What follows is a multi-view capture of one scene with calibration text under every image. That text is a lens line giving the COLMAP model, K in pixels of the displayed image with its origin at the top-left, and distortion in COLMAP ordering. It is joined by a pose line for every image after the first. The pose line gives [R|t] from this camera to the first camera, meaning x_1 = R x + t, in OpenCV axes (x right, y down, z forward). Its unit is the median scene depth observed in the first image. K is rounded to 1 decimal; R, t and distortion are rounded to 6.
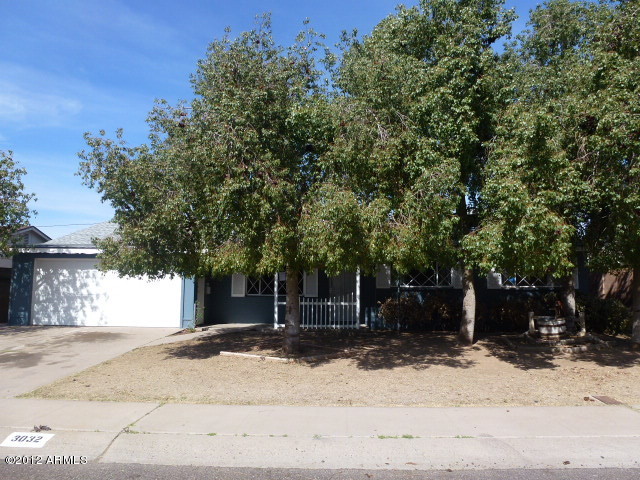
lens RADIAL K [[465.9, 0, 321.3], [0, 465.9, 240.3], [0, 0, 1]] dist [-0.041807, 0.000213]
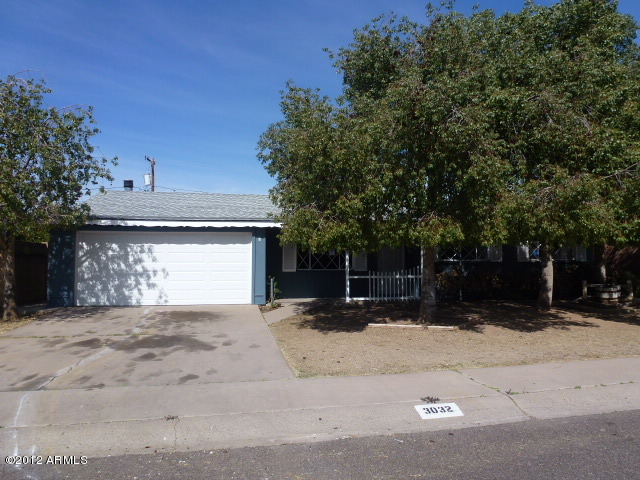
lens RADIAL K [[465.9, 0, 322.6], [0, 465.9, 222.4], [0, 0, 1]] dist [-0.041807, 0.000213]
pose [[0.970423, 0.014358, 0.240983, -0.395836], [-0.017258, 0.999802, 0.009929, 0.006439], [-0.240793, -0.013794, 0.970478, 0.026590]]
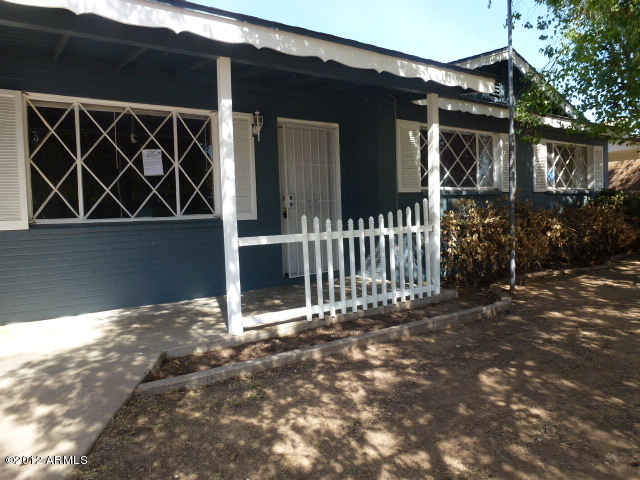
lens RADIAL K [[465.9, 0, 319.2], [0, 465.9, 238.5], [0, 0, 1]] dist [-0.041807, 0.000213]
pose [[0.789348, -0.077240, 0.609068, -0.221253], [-0.022311, 0.987790, 0.154184, 0.089305], [-0.613541, -0.135294, 0.777987, 0.755679]]
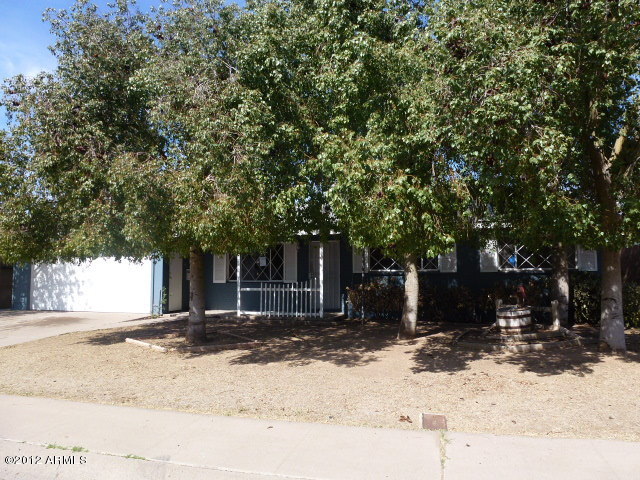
lens RADIAL K [[465.9, 0, 317.3], [0, 465.9, 241.7], [0, 0, 1]] dist [-0.041807, 0.000213]
pose [[0.973378, -0.024240, -0.227922, 0.276561], [0.031088, 0.999165, 0.026503, 0.018028], [0.227089, -0.032883, 0.973319, 0.113548]]
